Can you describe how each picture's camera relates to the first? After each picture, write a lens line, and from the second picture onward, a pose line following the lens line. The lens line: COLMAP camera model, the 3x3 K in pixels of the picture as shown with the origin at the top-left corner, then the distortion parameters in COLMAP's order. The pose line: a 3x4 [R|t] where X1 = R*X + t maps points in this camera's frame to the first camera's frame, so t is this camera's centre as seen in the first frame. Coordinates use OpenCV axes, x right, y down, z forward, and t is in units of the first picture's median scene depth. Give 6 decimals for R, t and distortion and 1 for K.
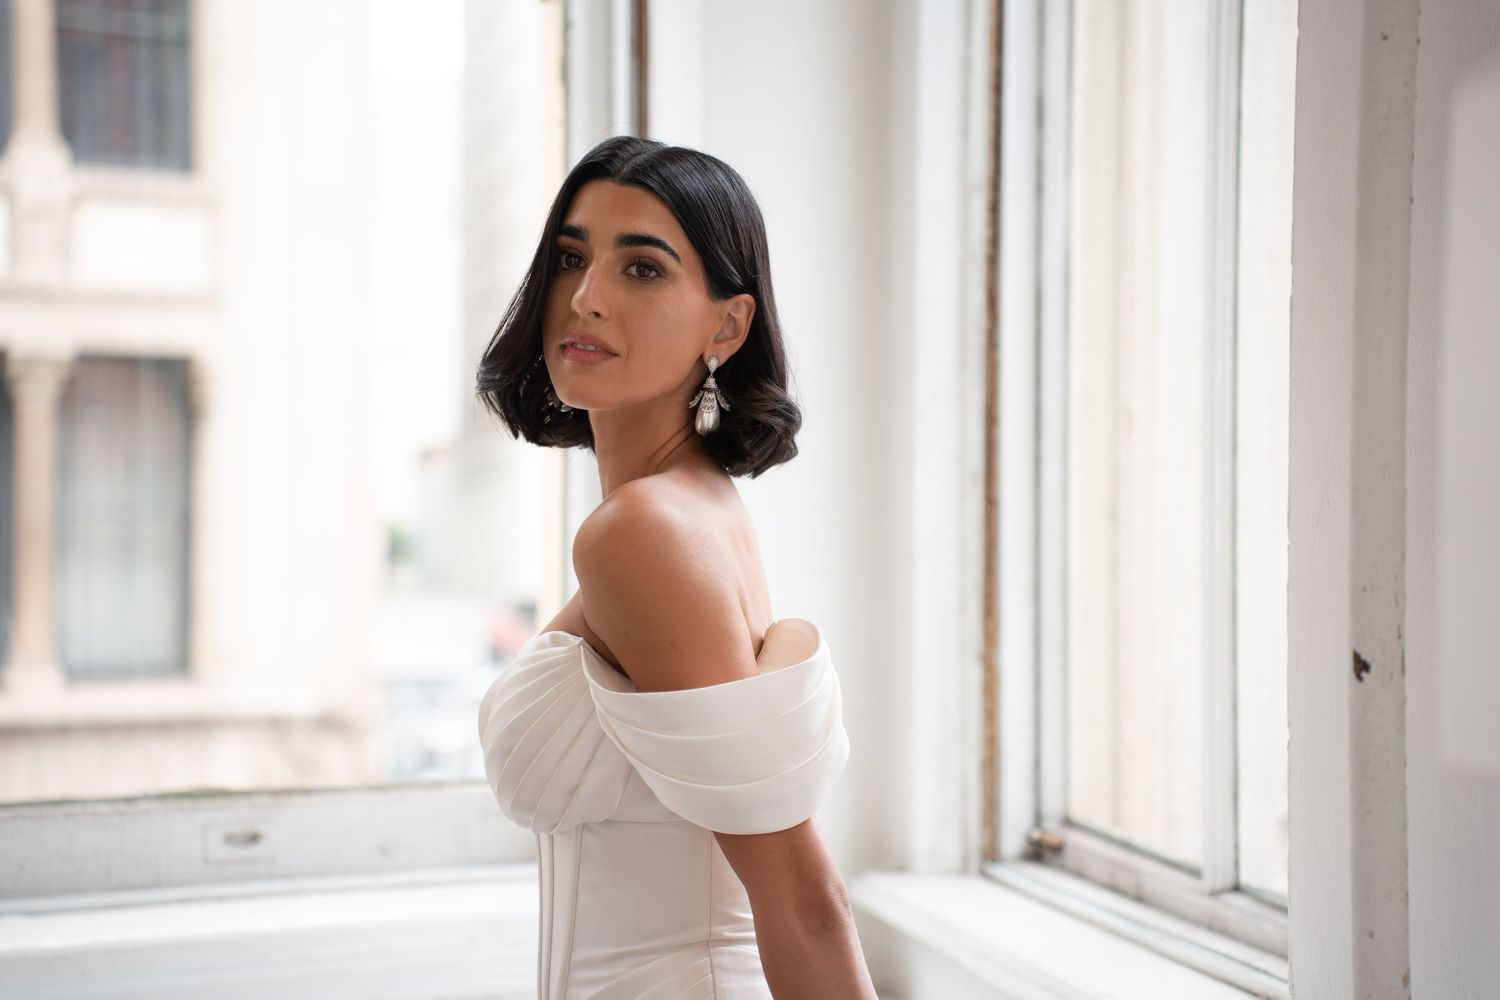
lens RADIAL K [[3027.7, 0, 750.0], [0, 3027.7, 500.0], [0, 0, 1]] dist [0.543646, -0.401667]
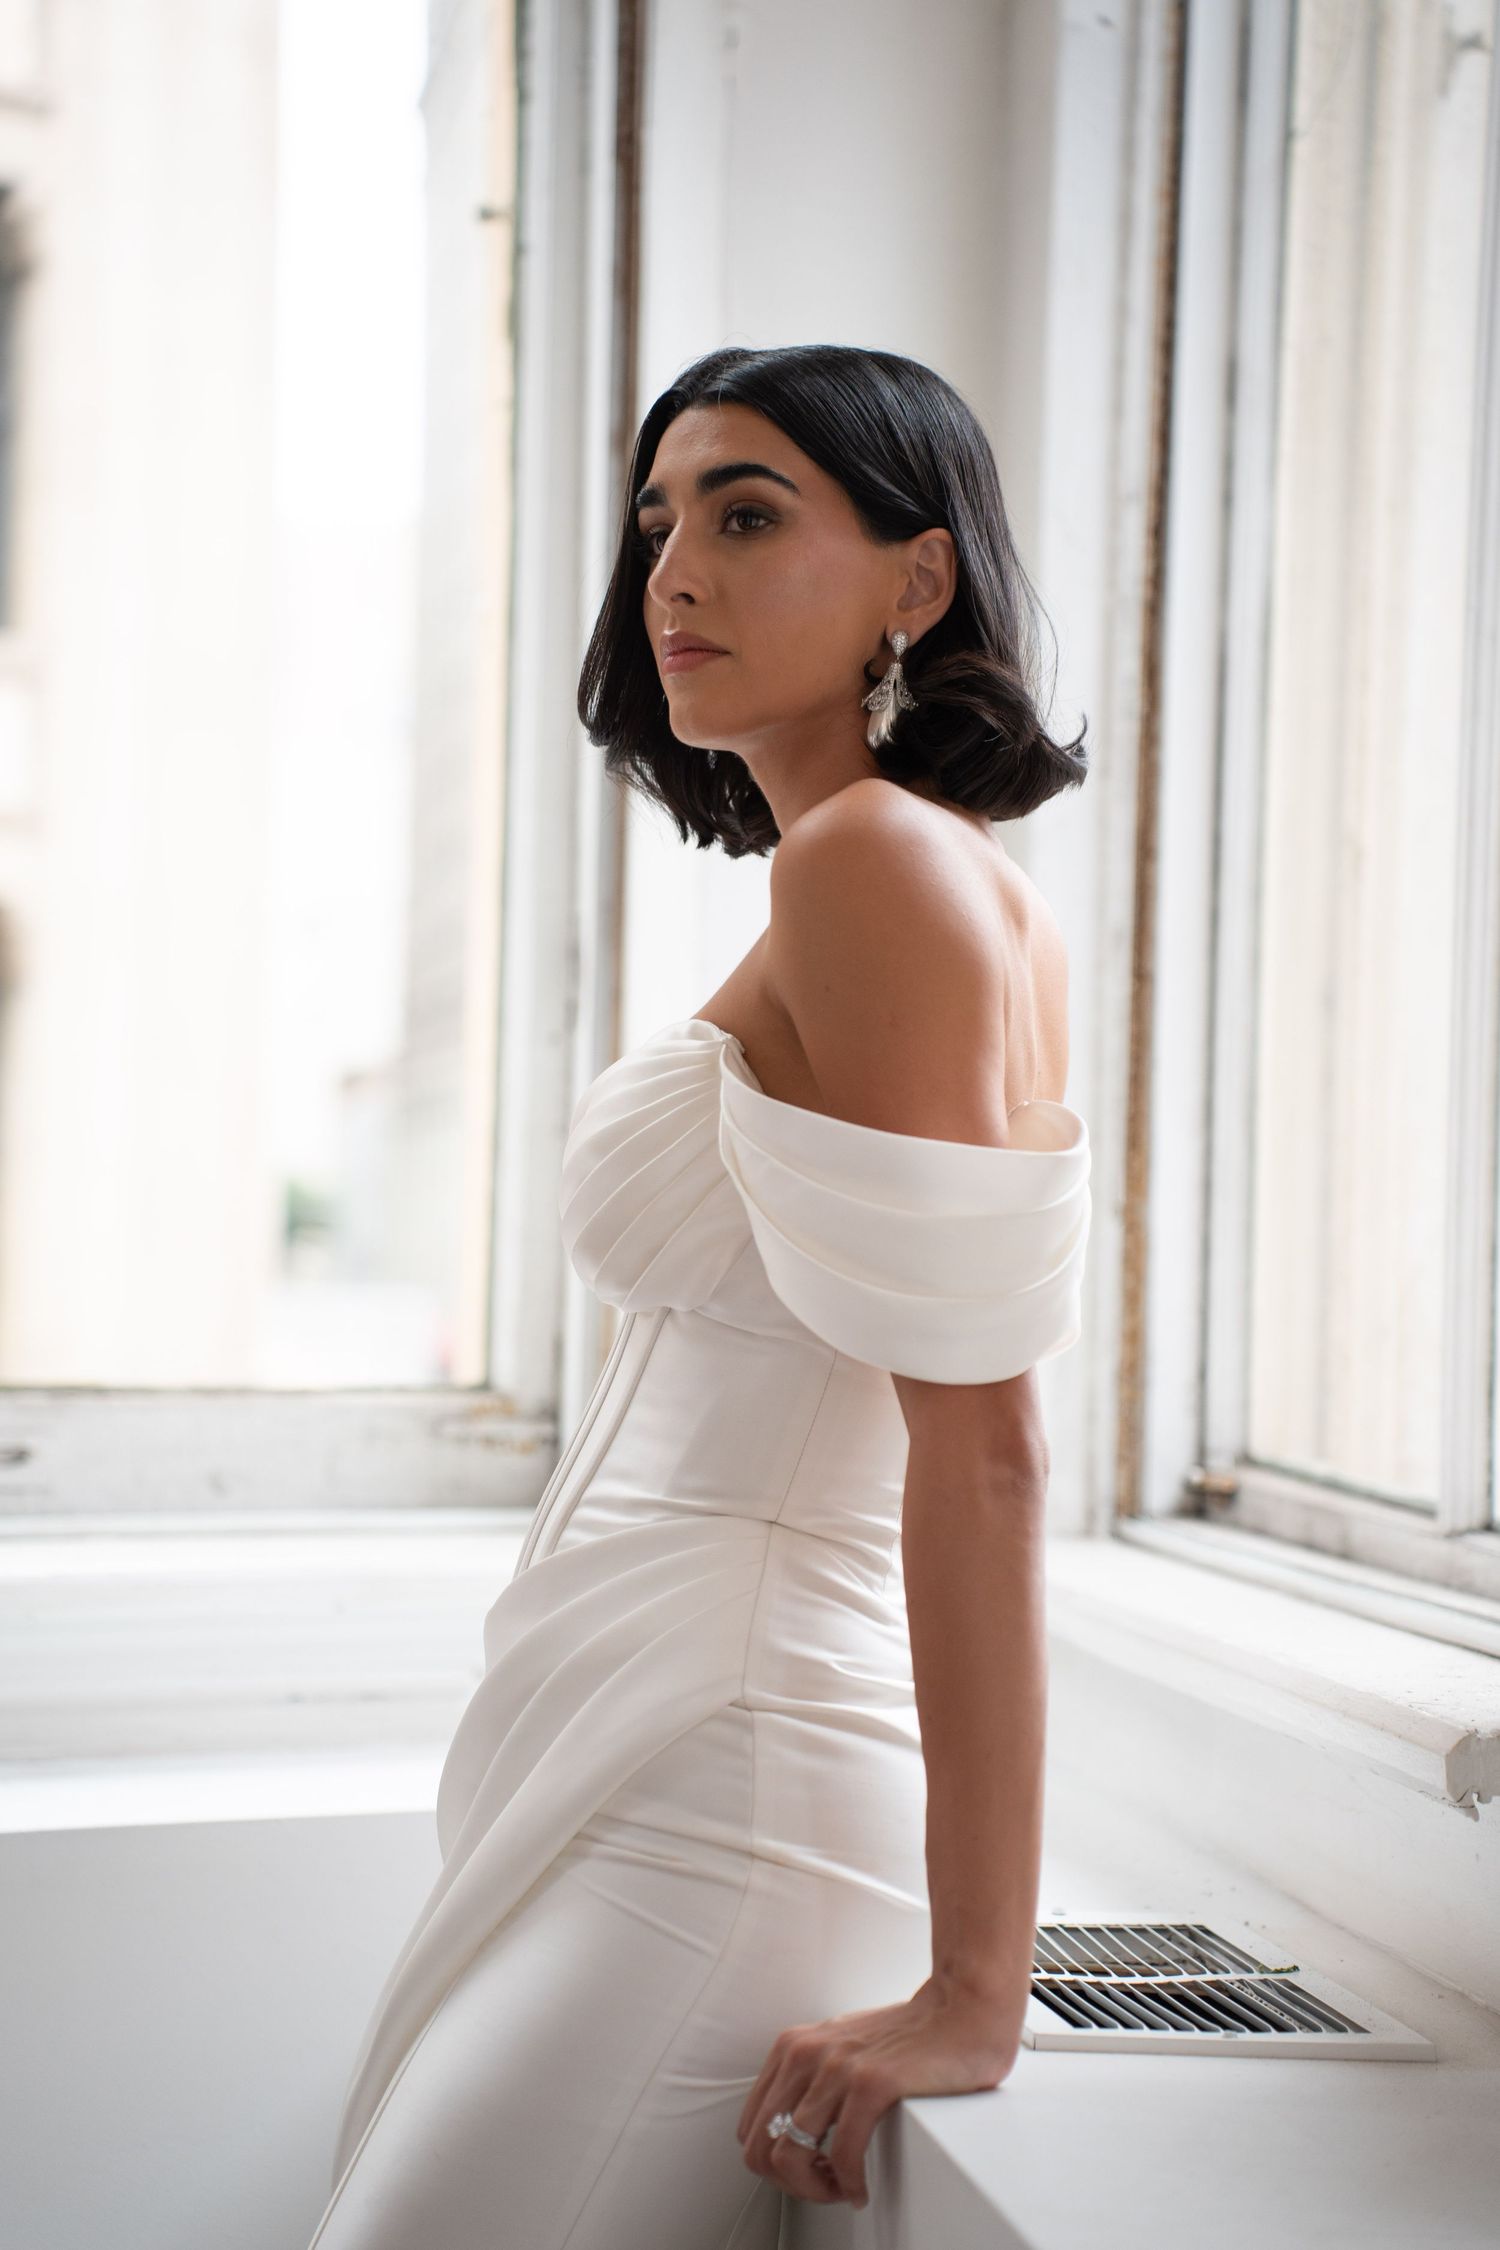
lens RADIAL K [[4541.5, 0, 764.0], [0, 4541.5, 1119.3], [0, 0, 1]] dist [0.543646, -0.401667]
pose [[0.999633, 0.022264, -0.015462, 0.013286], [-0.022392, 0.999716, -0.008145, 0.041708], [0.015276, 0.008489, 0.999847, 0.008152]]
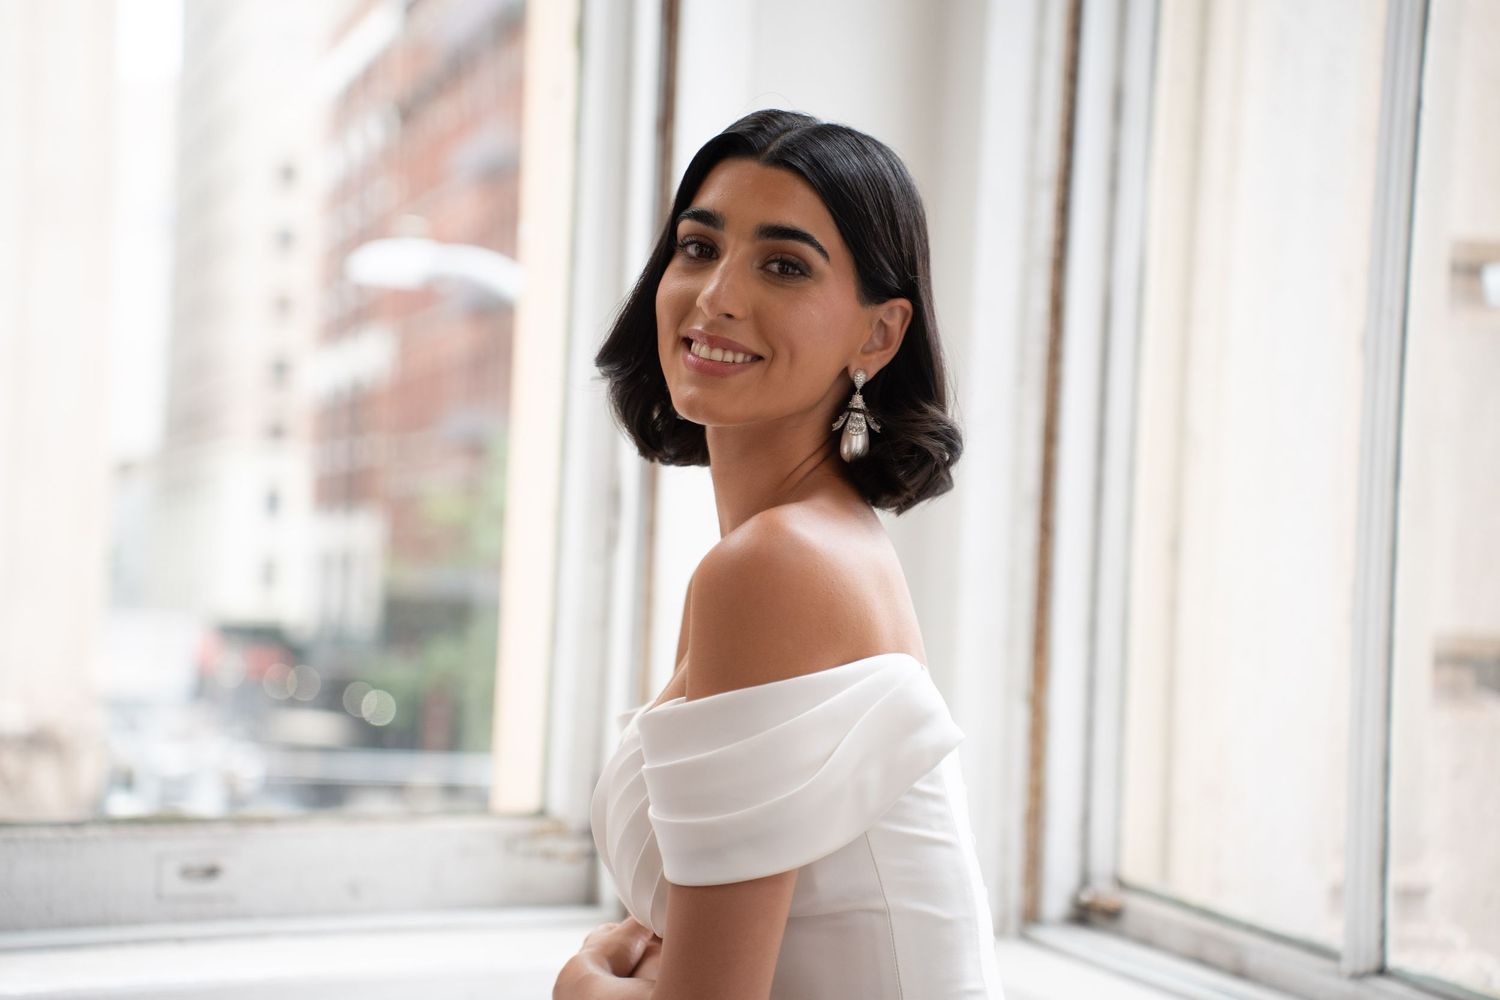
lens RADIAL K [[3027.7, 0, 750.0], [0, 3027.7, 500.0], [0, 0, 1]] dist [0.543646, -0.401667]
pose [[0.994433, 0.043526, 0.095965, -0.097449], [-0.042520, 0.999017, -0.012505, 0.007419], [-0.096415, 0.008355, 0.995306, 0.099571]]
